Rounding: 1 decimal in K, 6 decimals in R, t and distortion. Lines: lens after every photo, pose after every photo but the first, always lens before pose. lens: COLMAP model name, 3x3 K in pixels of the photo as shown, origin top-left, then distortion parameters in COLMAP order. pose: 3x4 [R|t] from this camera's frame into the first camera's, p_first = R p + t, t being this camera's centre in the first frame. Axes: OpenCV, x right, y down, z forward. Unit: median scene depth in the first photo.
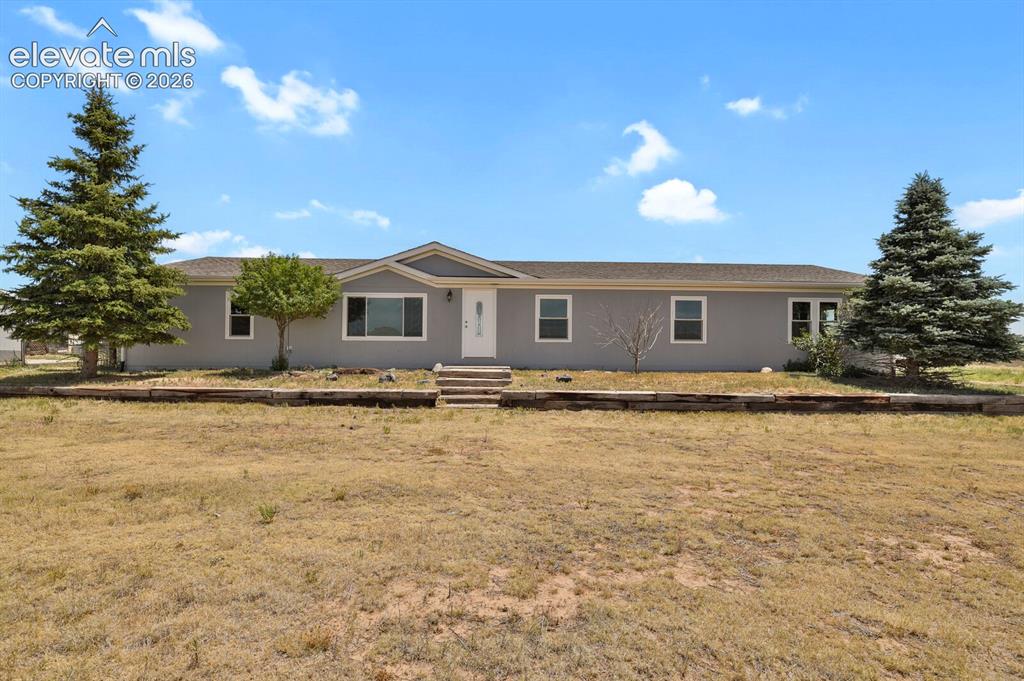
lens RADIAL K [[501.8, 0, 514.9], [0, 501.8, 341.0], [0, 0, 1]] dist [-0.022387, -0.004621]
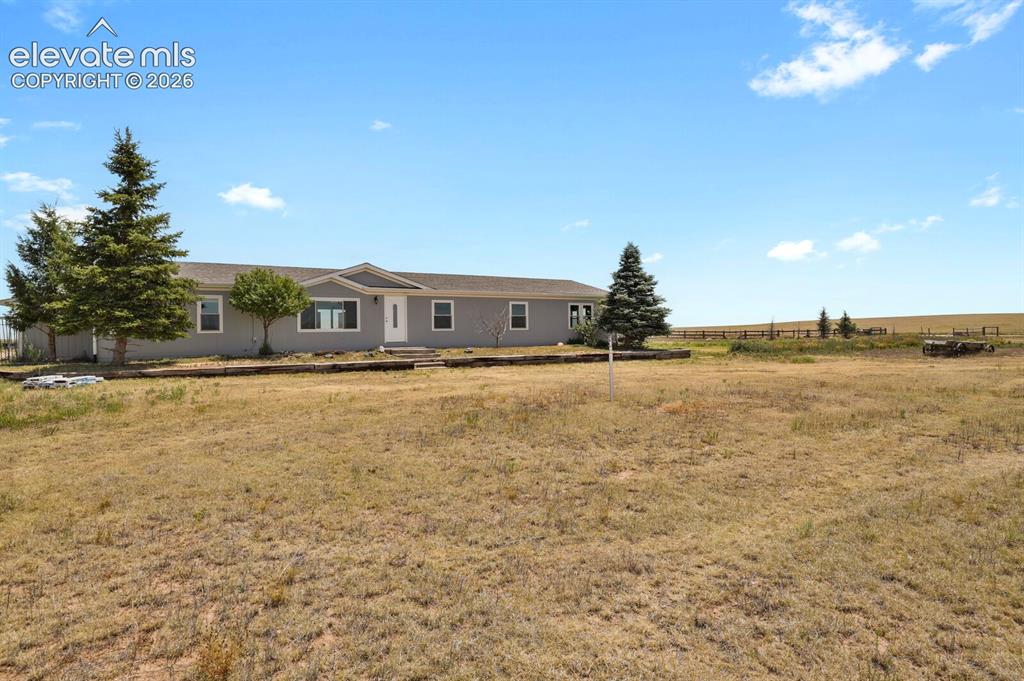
lens RADIAL K [[501.8, 0, 510.6], [0, 501.8, 340.5], [0, 0, 1]] dist [-0.022387, -0.004621]
pose [[0.877759, -0.028445, 0.478258, -0.590907], [0.018729, 0.999510, 0.025073, -0.002715], [-0.478736, -0.013050, 0.877862, -0.565705]]
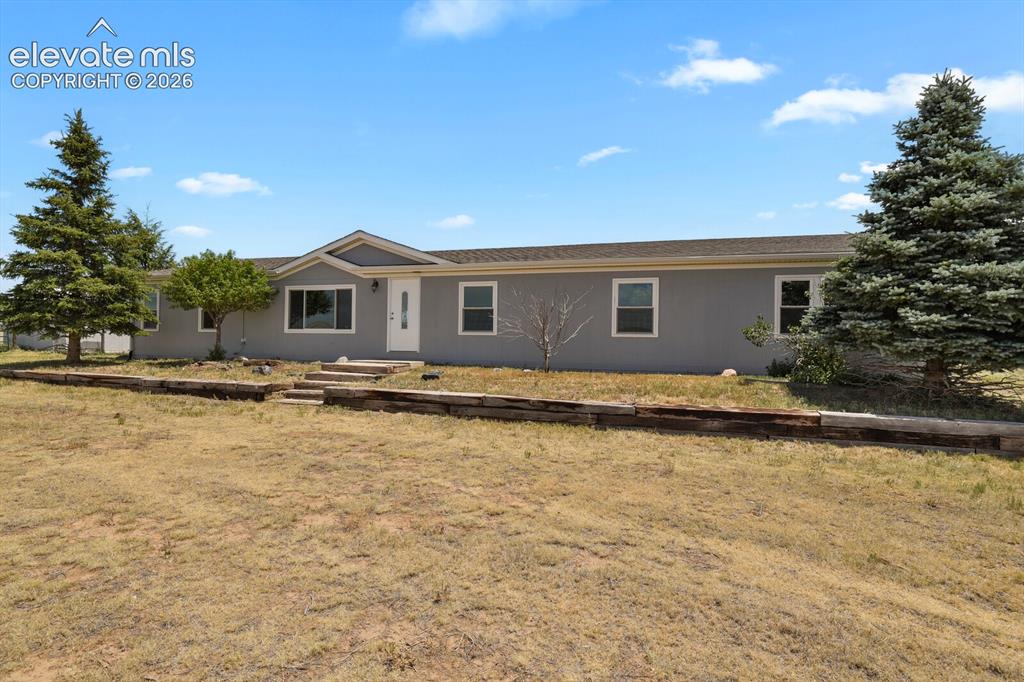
lens RADIAL K [[501.8, 0, 508.8], [0, 501.8, 340.2], [0, 0, 1]] dist [-0.022387, -0.004621]
pose [[0.948670, 0.005294, -0.316225, 0.501865], [-0.004027, 0.999981, 0.004661, 0.008562], [0.316243, -0.003148, 0.948673, 0.213542]]
